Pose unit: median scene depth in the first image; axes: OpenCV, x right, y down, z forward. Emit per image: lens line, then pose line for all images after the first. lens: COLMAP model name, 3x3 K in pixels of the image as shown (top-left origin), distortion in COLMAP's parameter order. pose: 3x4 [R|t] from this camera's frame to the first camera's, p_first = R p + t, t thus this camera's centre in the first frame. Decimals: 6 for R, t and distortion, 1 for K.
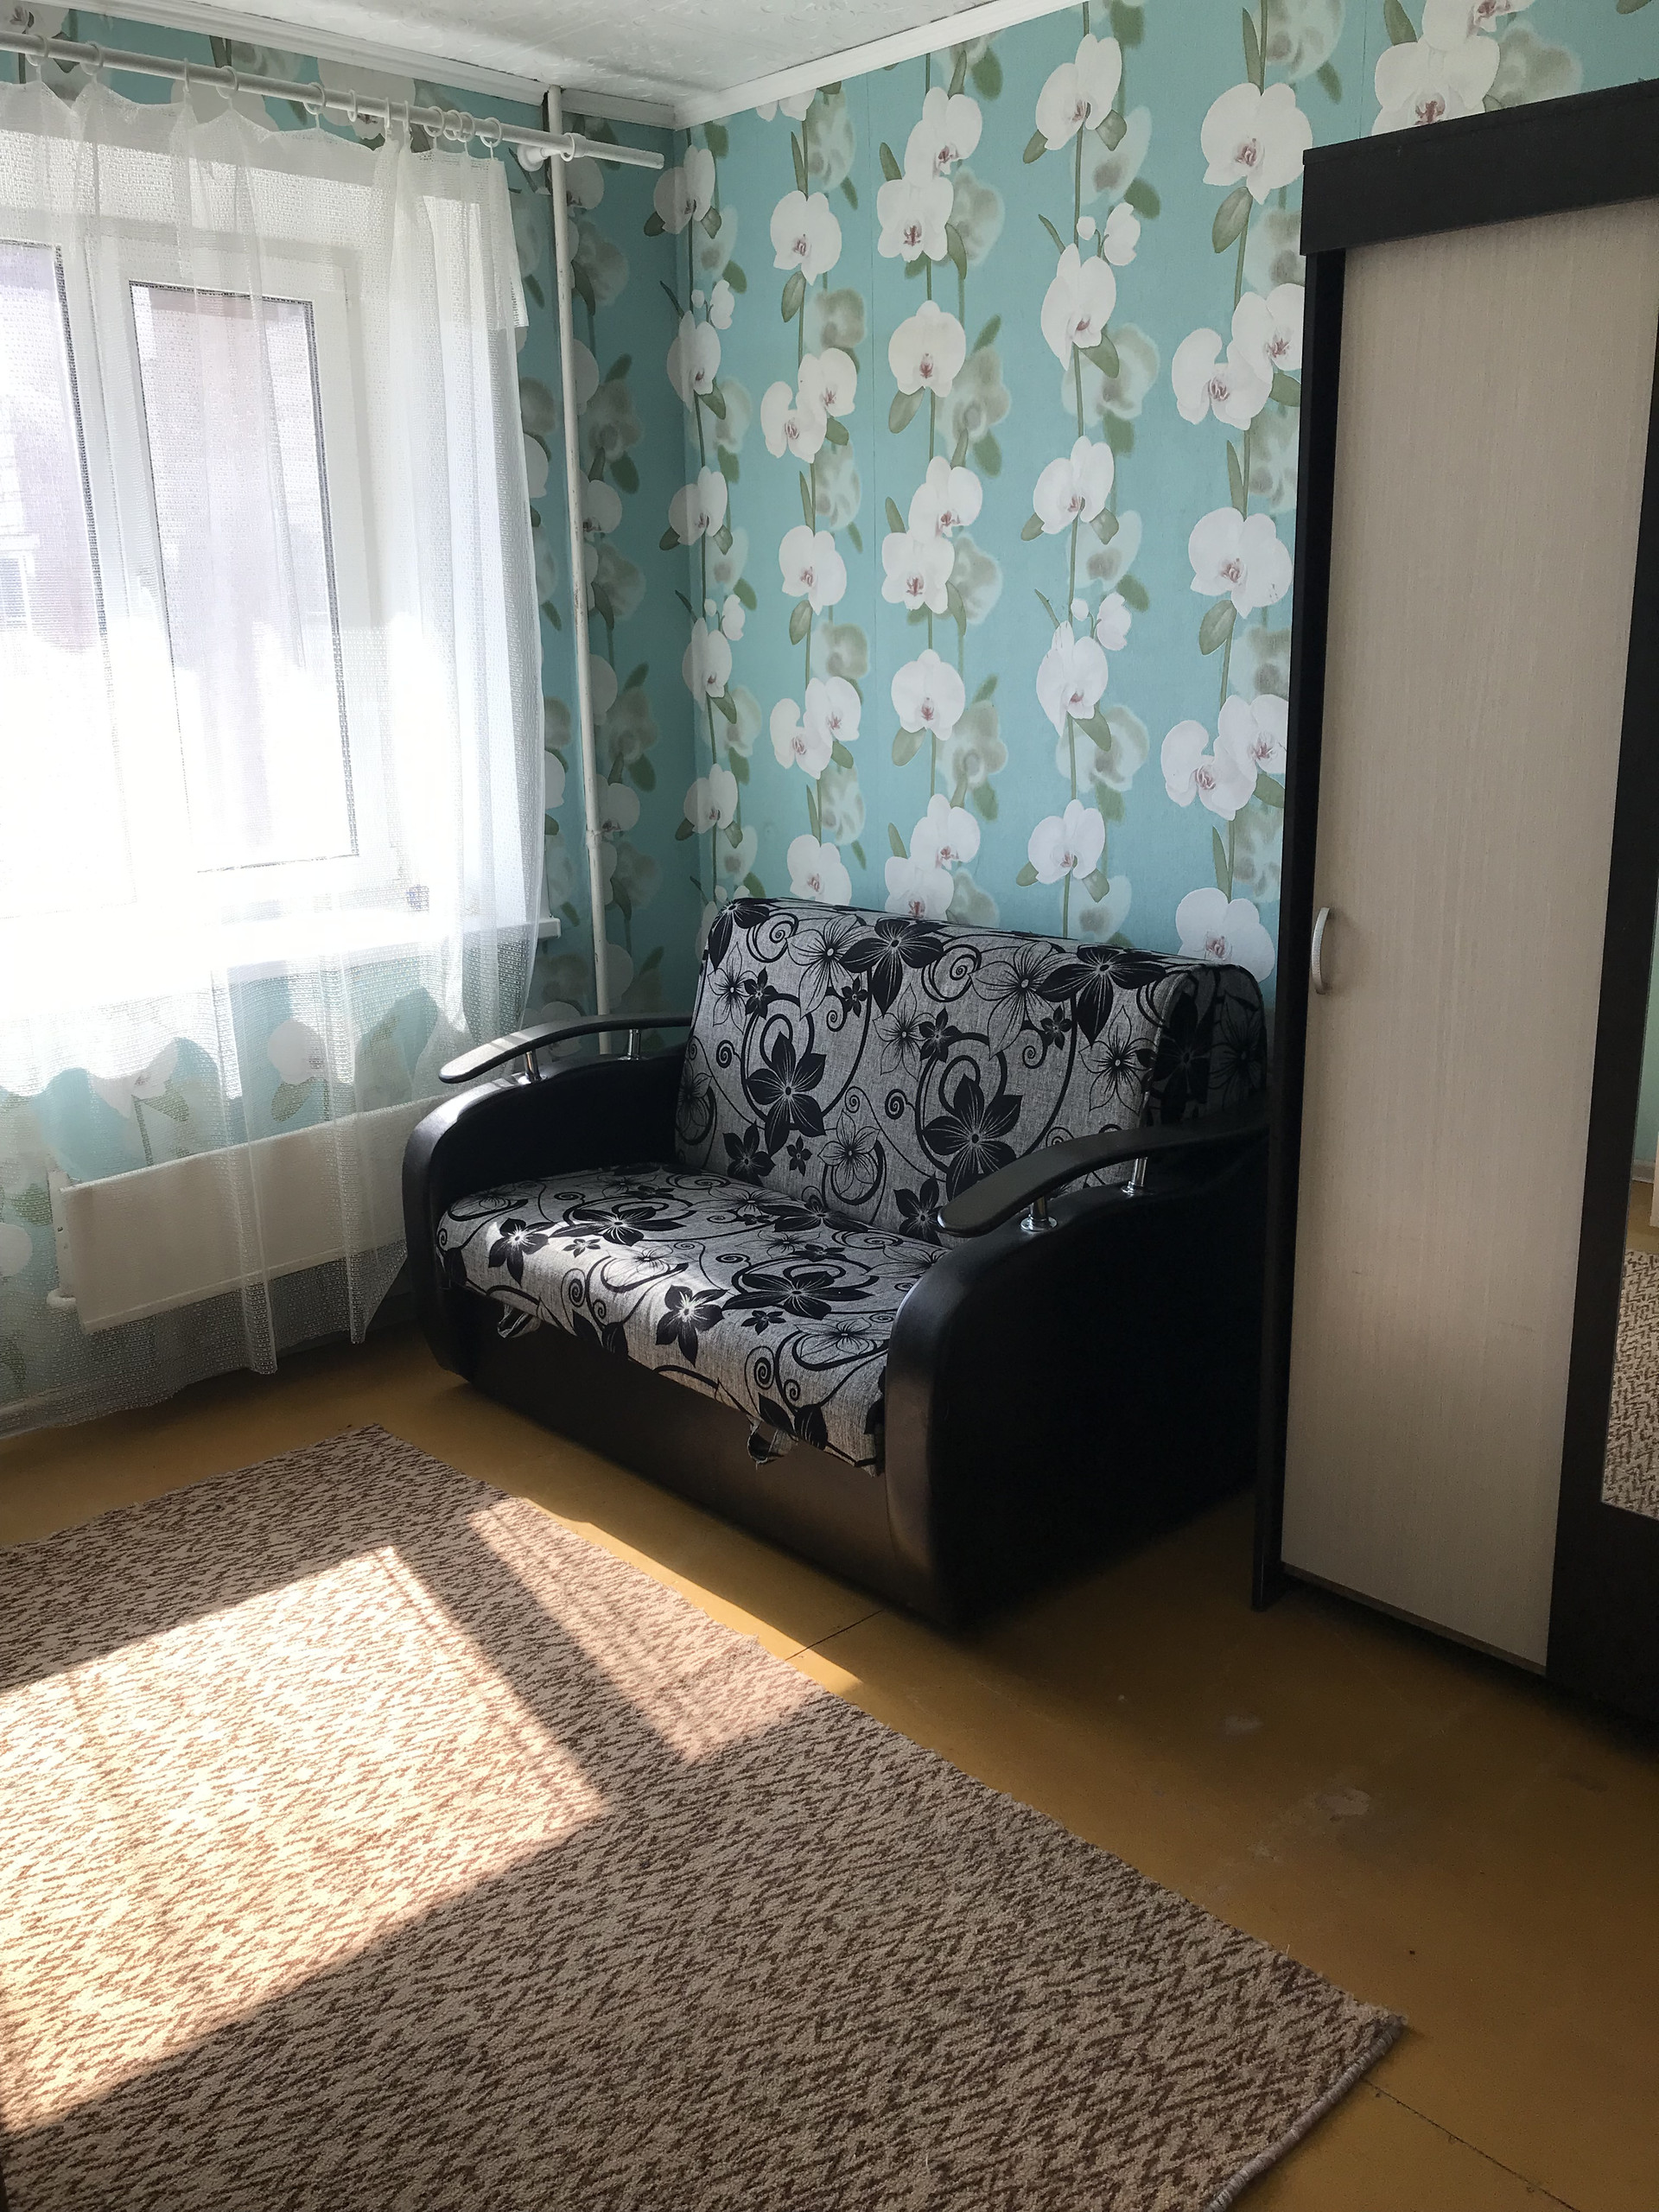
lens RADIAL K [[1799.7, 0, 832.9], [0, 1799.7, 1104.5], [0, 0, 1]] dist [0.006468, 0.002980]
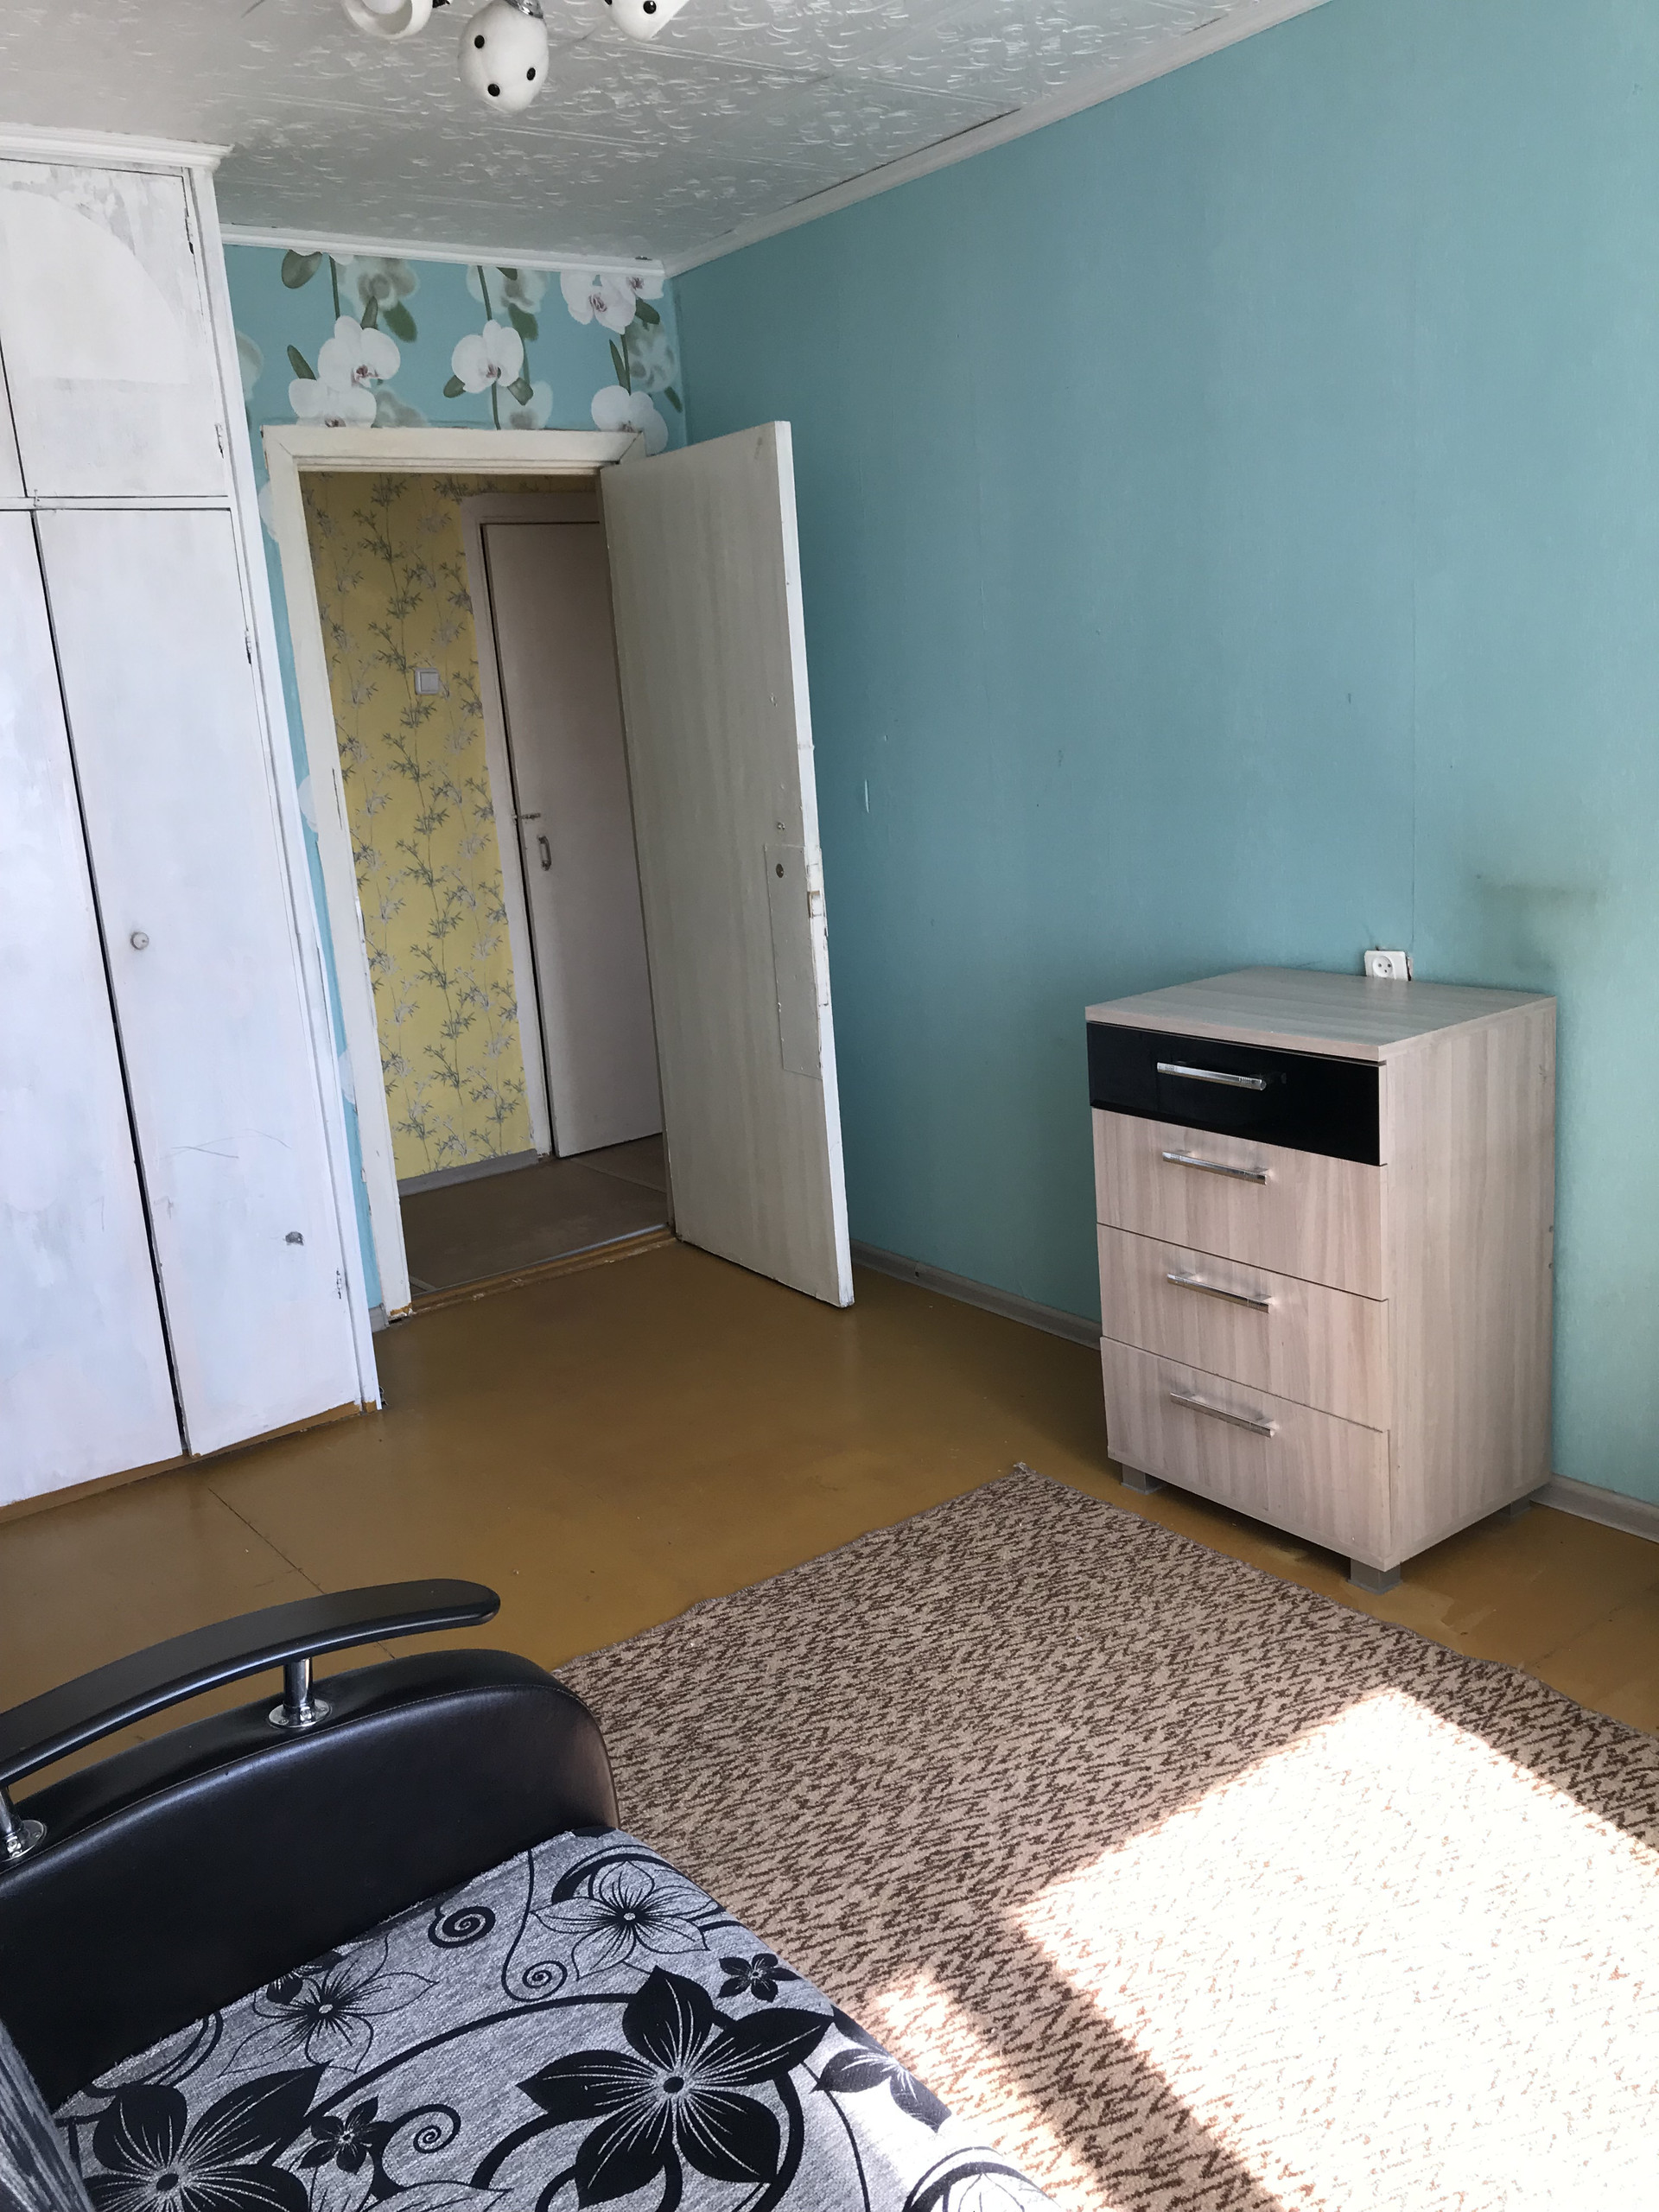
lens RADIAL K [[1799.7, 0, 832.5], [0, 1799.7, 1105.2], [0, 0, 1]] dist [0.006468, 0.002980]
pose [[-0.990563, 0.053190, 0.126314, -0.181038], [0.107529, 0.873060, 0.475609, -0.460861], [-0.084982, 0.484703, -0.870541, 1.696864]]
